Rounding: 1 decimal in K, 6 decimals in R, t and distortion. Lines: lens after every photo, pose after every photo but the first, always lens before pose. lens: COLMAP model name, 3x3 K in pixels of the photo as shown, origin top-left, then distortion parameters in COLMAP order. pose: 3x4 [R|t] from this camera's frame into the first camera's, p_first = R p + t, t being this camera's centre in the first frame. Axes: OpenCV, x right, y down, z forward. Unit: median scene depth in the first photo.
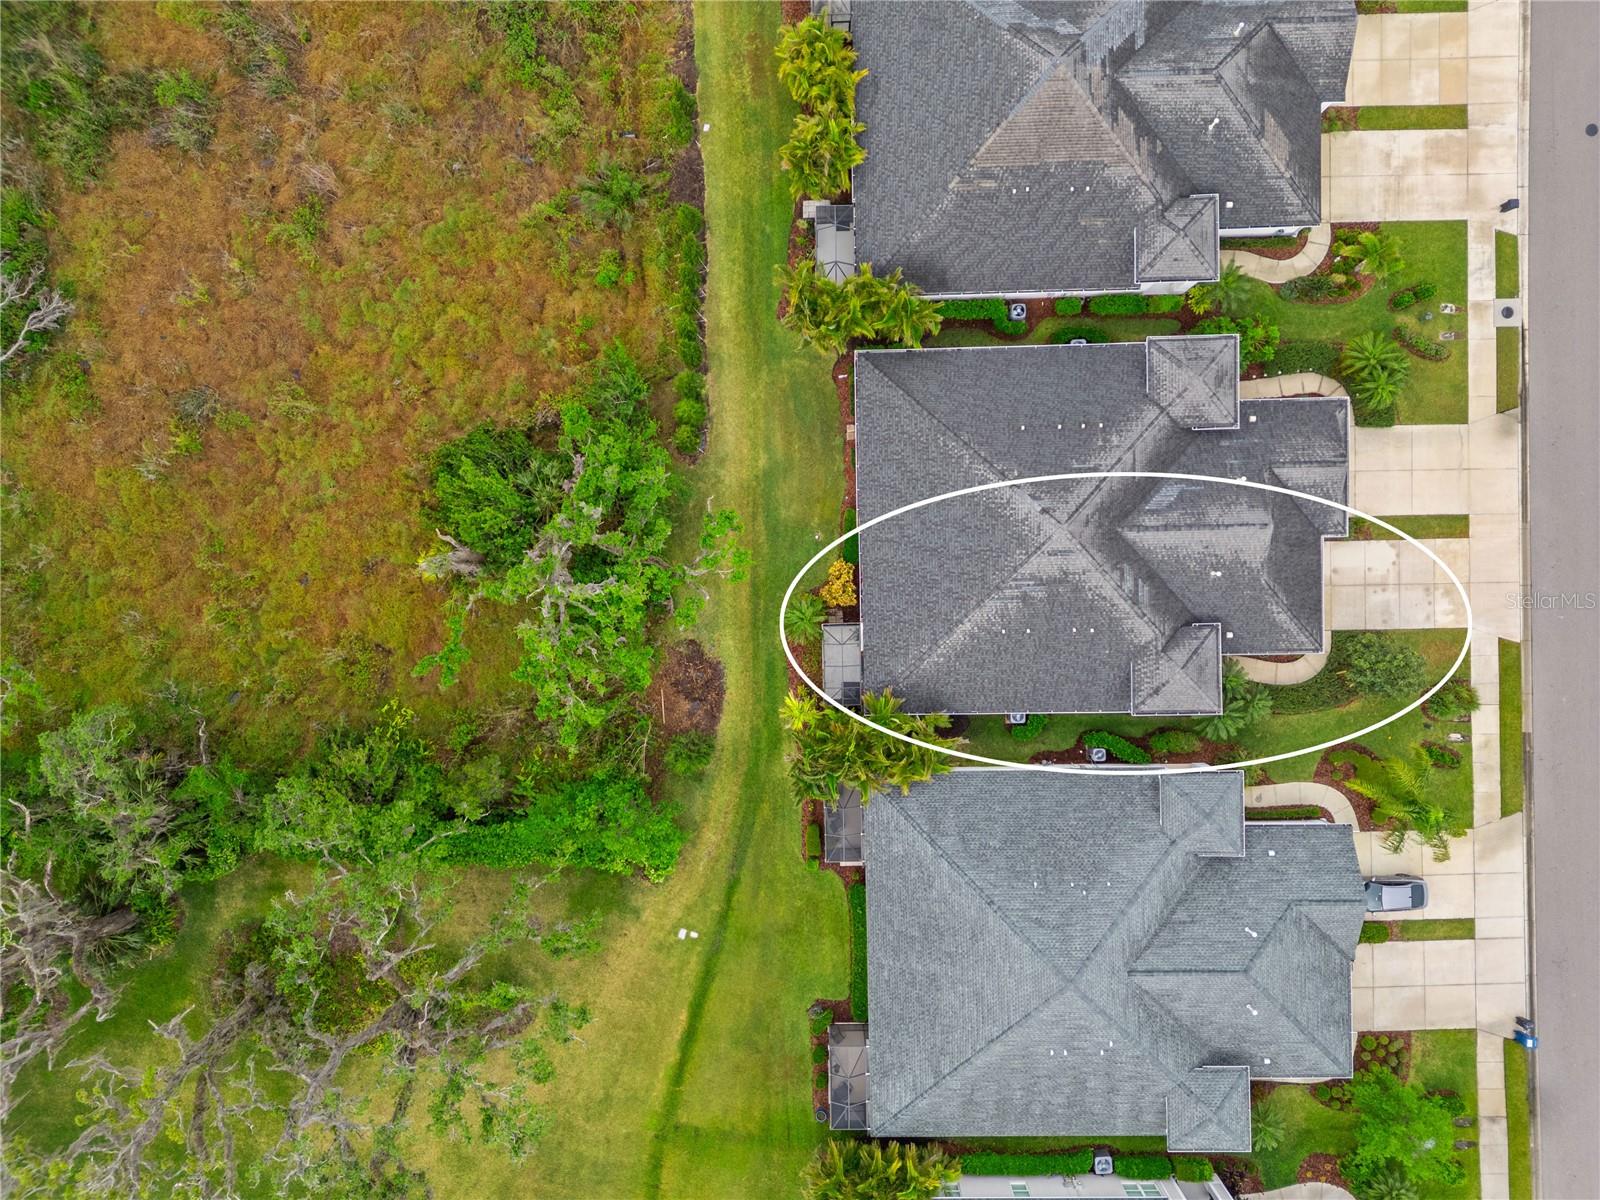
lens RADIAL K [[1127.7, 0, 800.0], [0, 1127.7, 600.0], [0, 0, 1]] dist [0.077416, -0.076639]
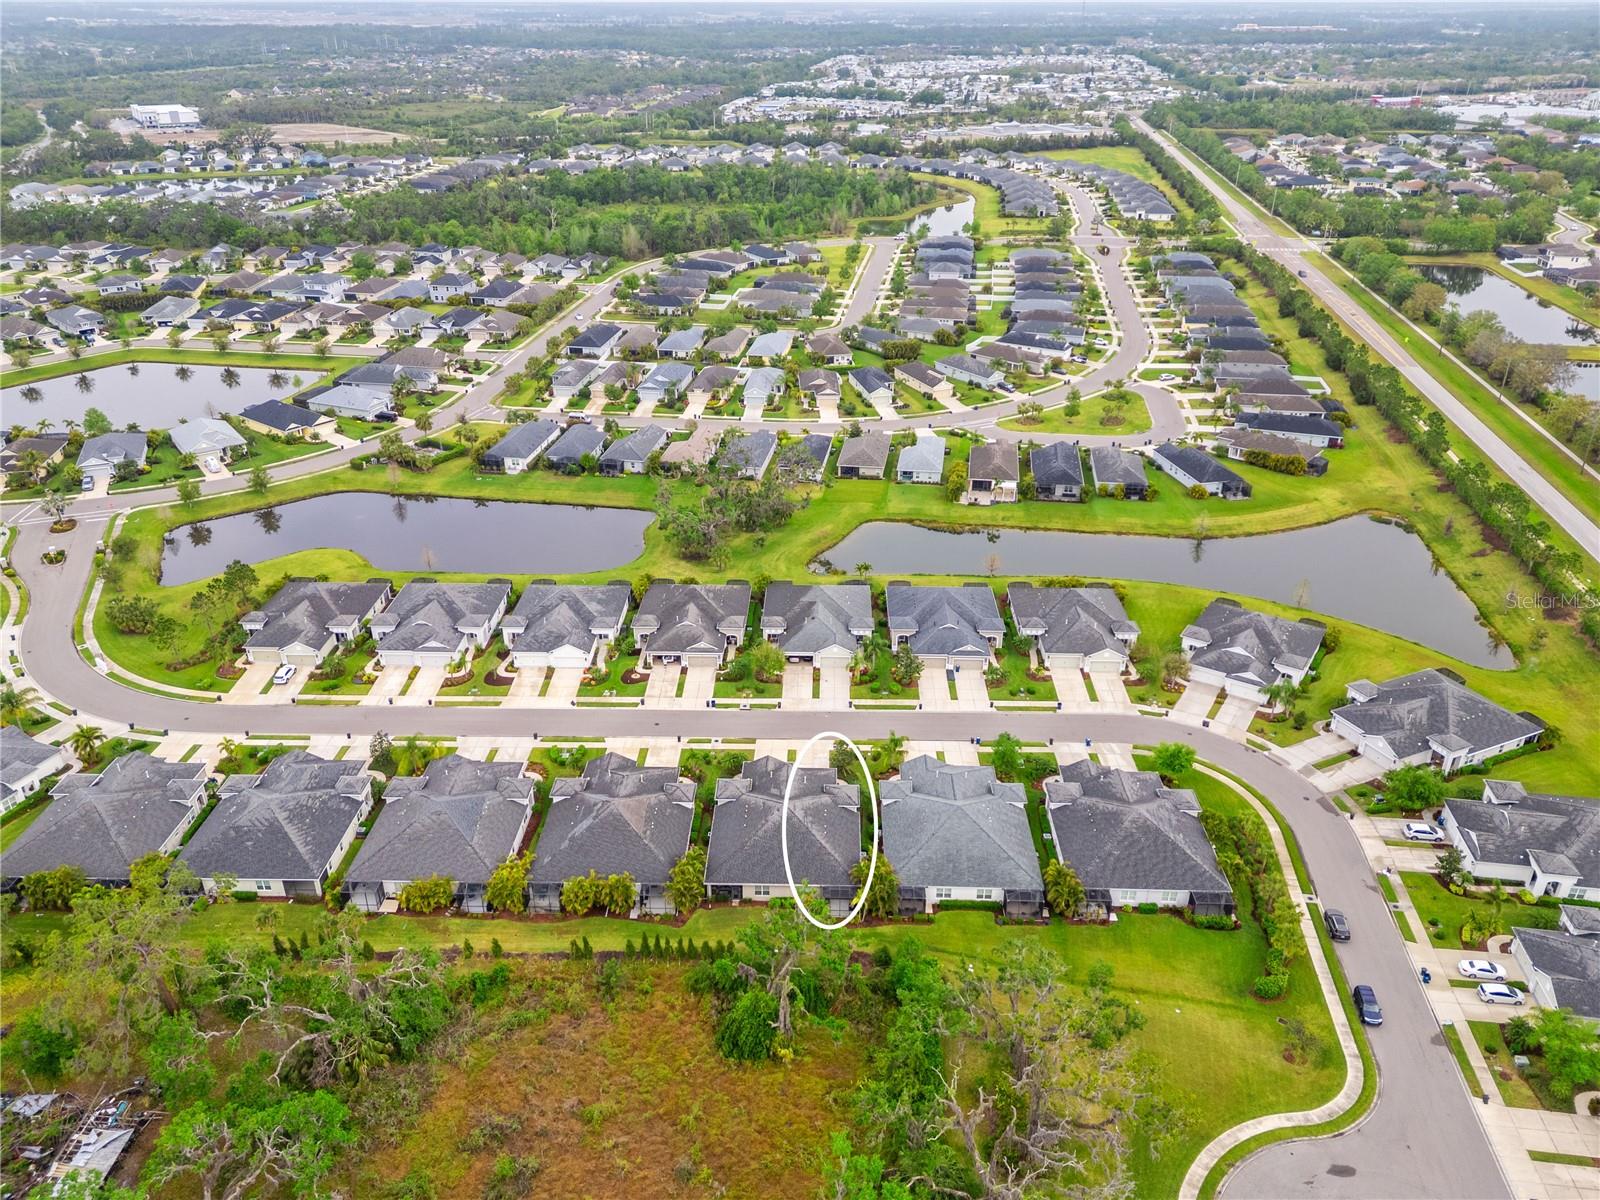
lens RADIAL K [[1151.7, 0, 795.1], [0, 1151.7, 594.4], [0, 0, 1]] dist [0.089012, -0.100442]
pose [[0.047365, -0.445814, 0.893872, -1.708620], [0.998684, 0.003527, -0.051159, 0.083520], [0.019655, 0.895119, 0.445394, -0.553922]]
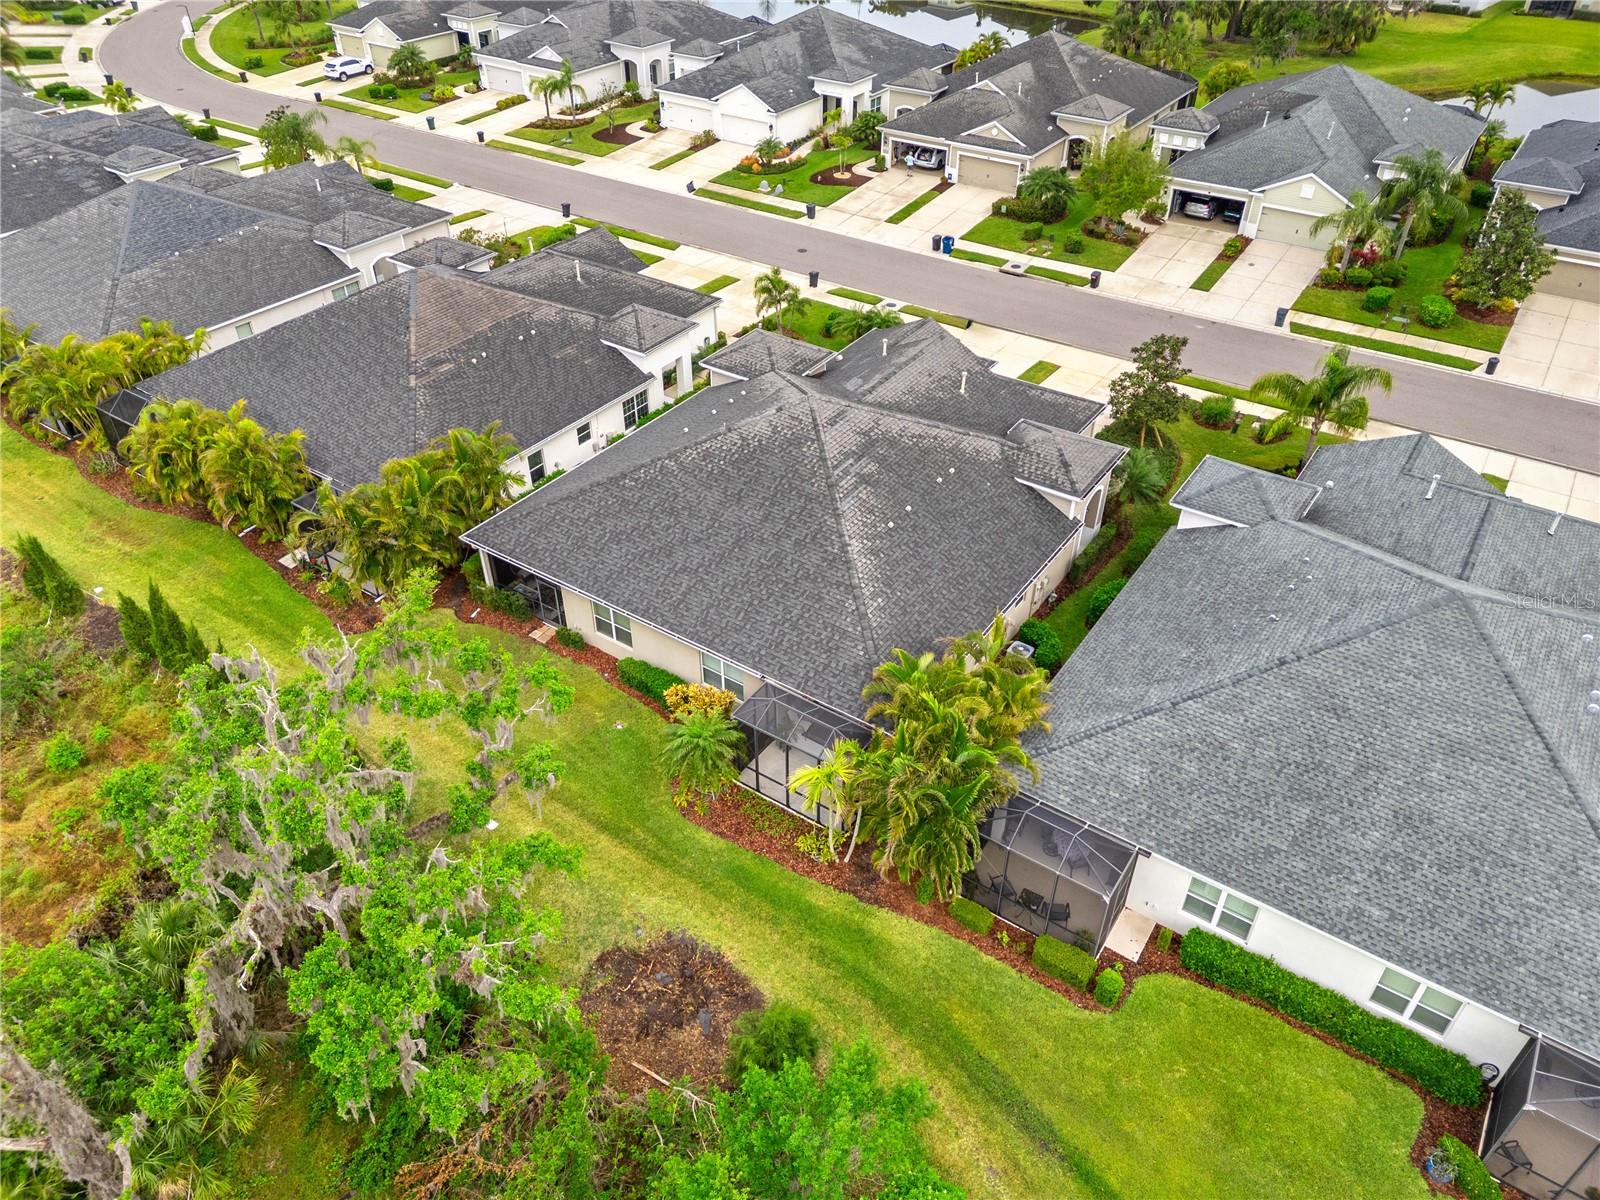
lens RADIAL K [[1115.5, 0, 800.0], [0, 1115.5, 600.0], [0, 0, 1]] dist [0.085496, -0.072761]
pose [[0.580345, -0.490543, 0.650051, -0.298602], [0.814316, 0.340335, -0.470171, 0.296675], [0.009404, 0.802209, 0.596969, 0.572257]]
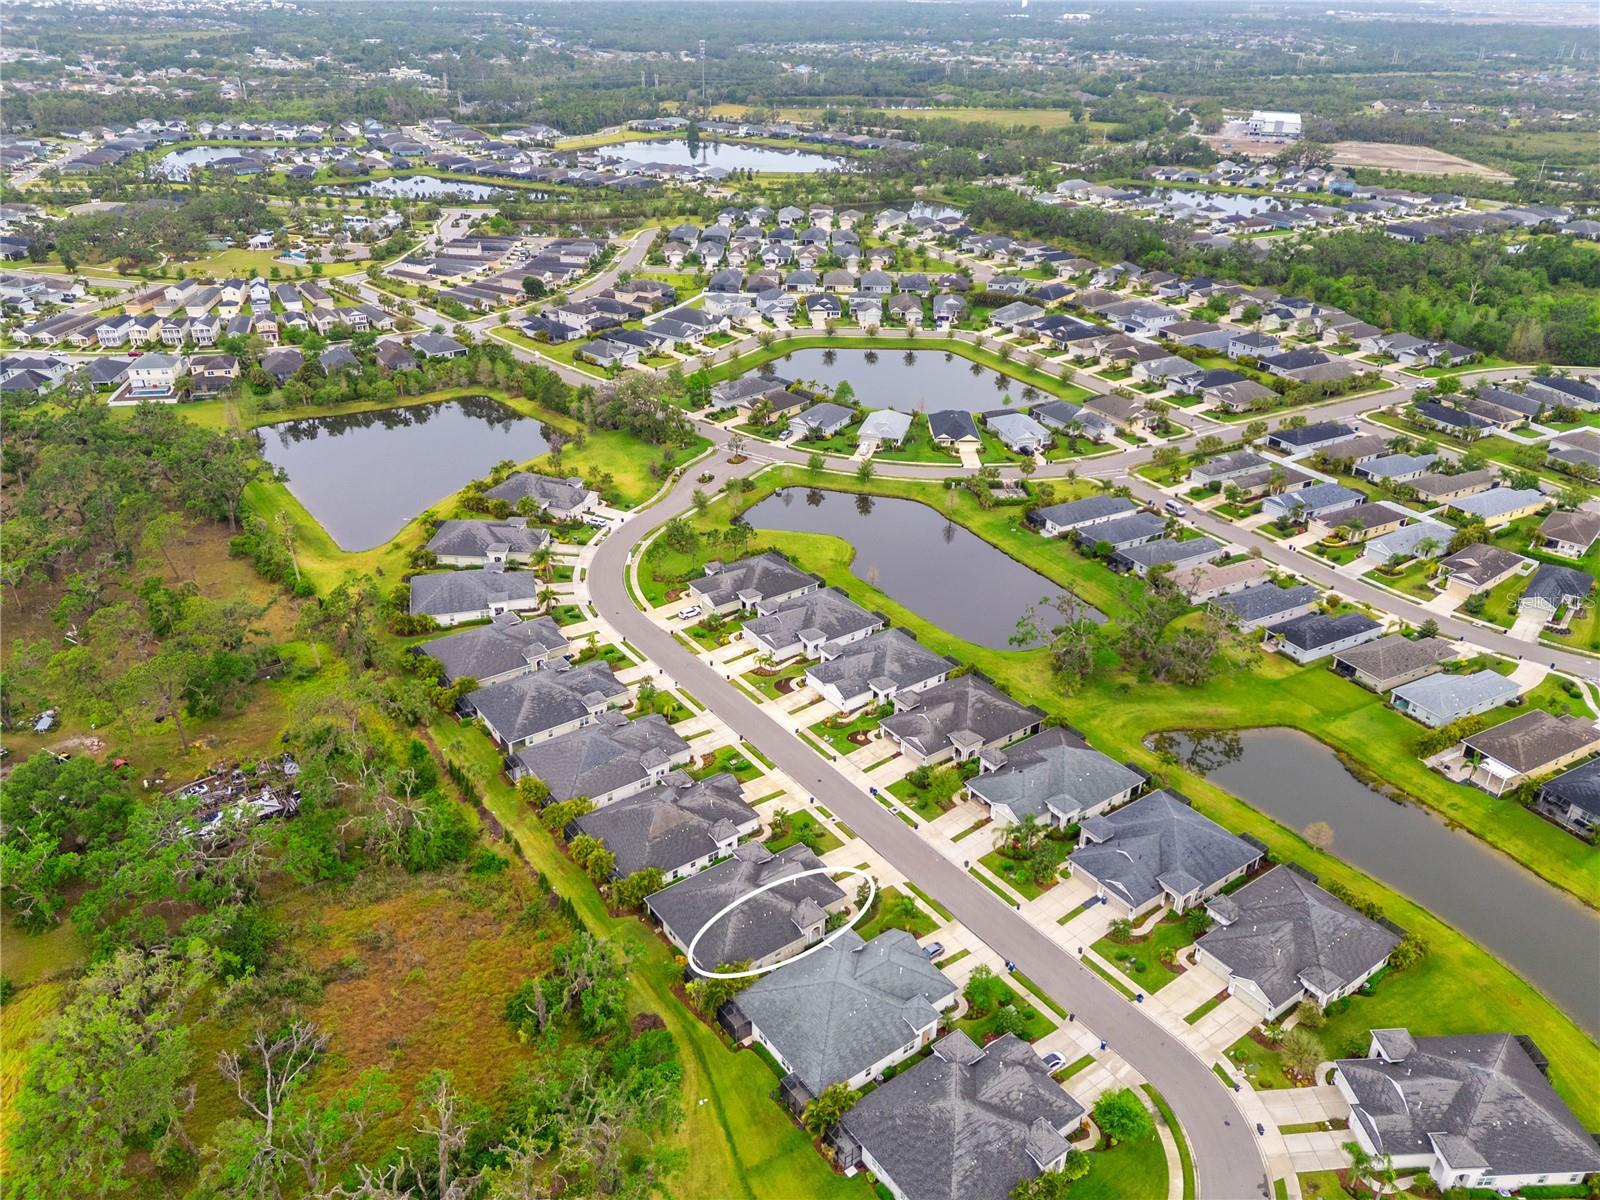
lens RADIAL K [[1167.3, 0, 800.0], [0, 1167.3, 600.0], [0, 0, 1]] dist [0.086123, -0.100942]
pose [[0.818243, -0.248051, 0.518603, -0.879322], [0.574745, 0.372001, -0.728892, 1.689426], [-0.012118, 0.894475, 0.446953, -0.855339]]
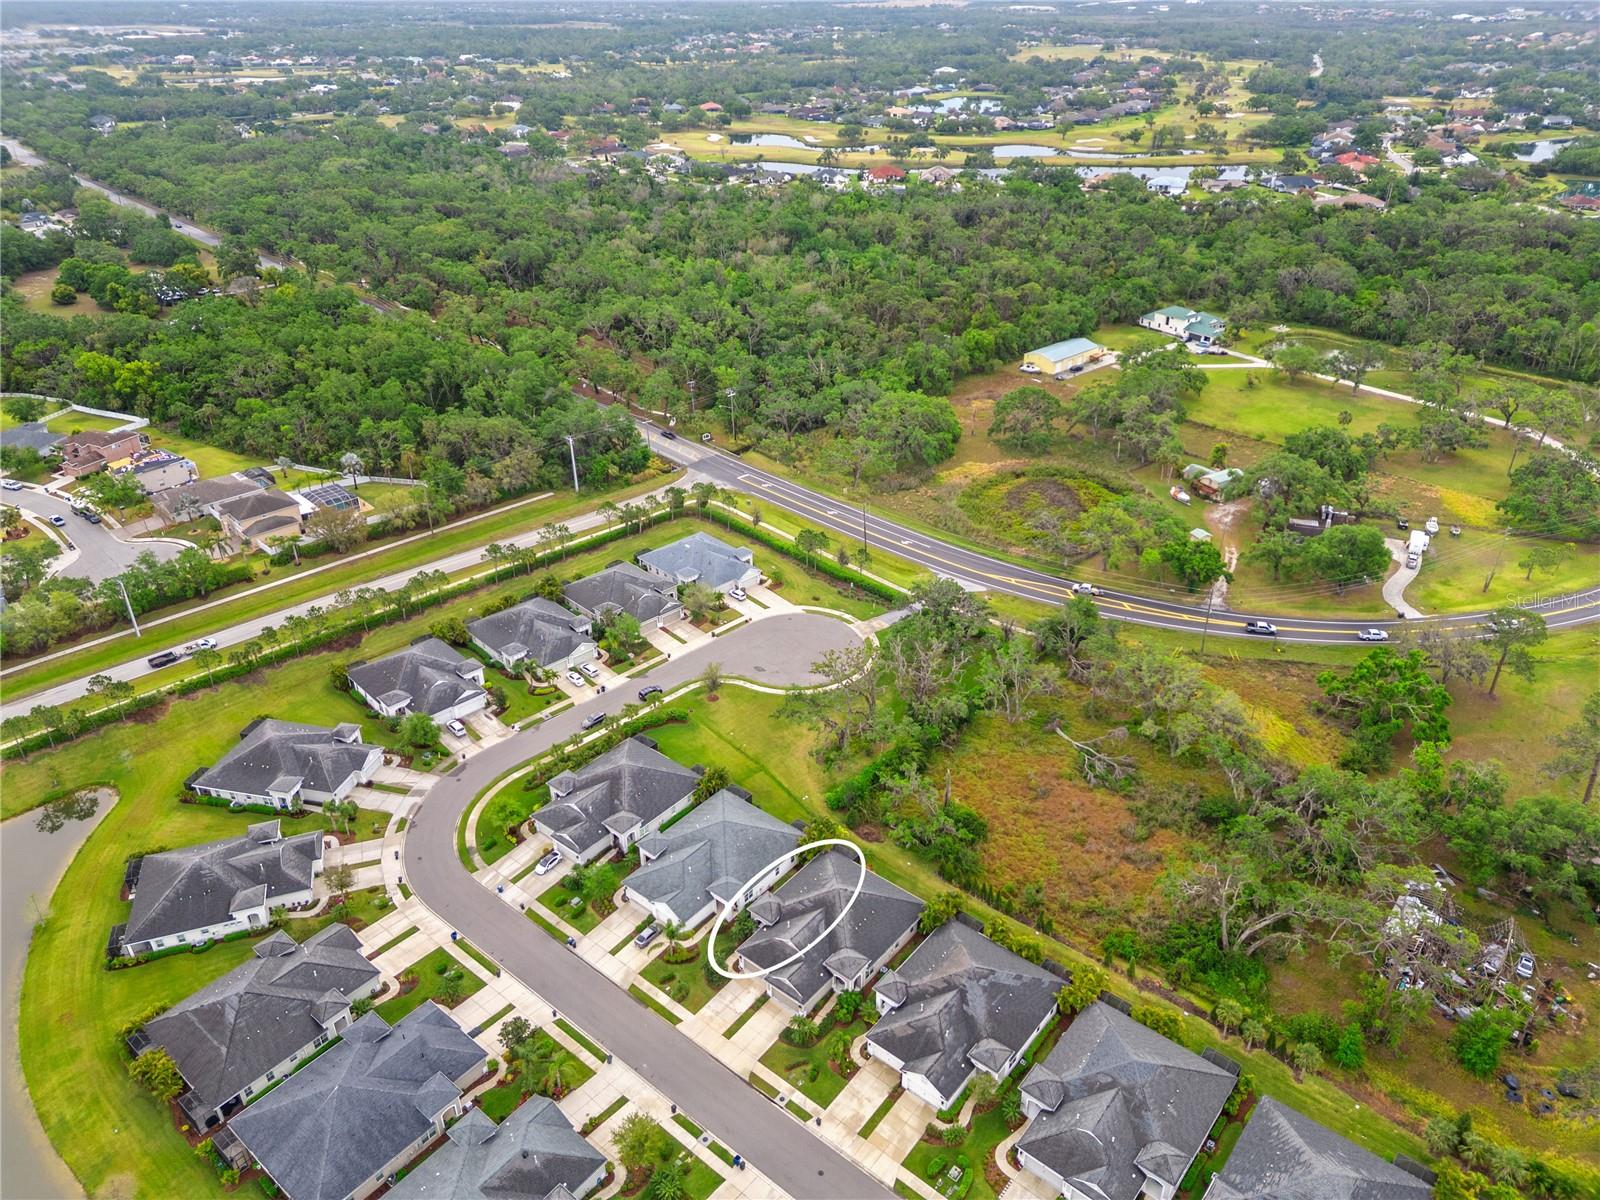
lens RADIAL K [[1115.5, 0, 800.0], [0, 1115.5, 600.0], [0, 0, 1]] dist [0.085496, -0.072761]
pose [[-0.648956, 0.390853, -0.652755, 1.665176], [-0.760825, -0.332742, 0.557160, -1.193180], [0.000569, 0.858205, 0.513306, -0.992933]]
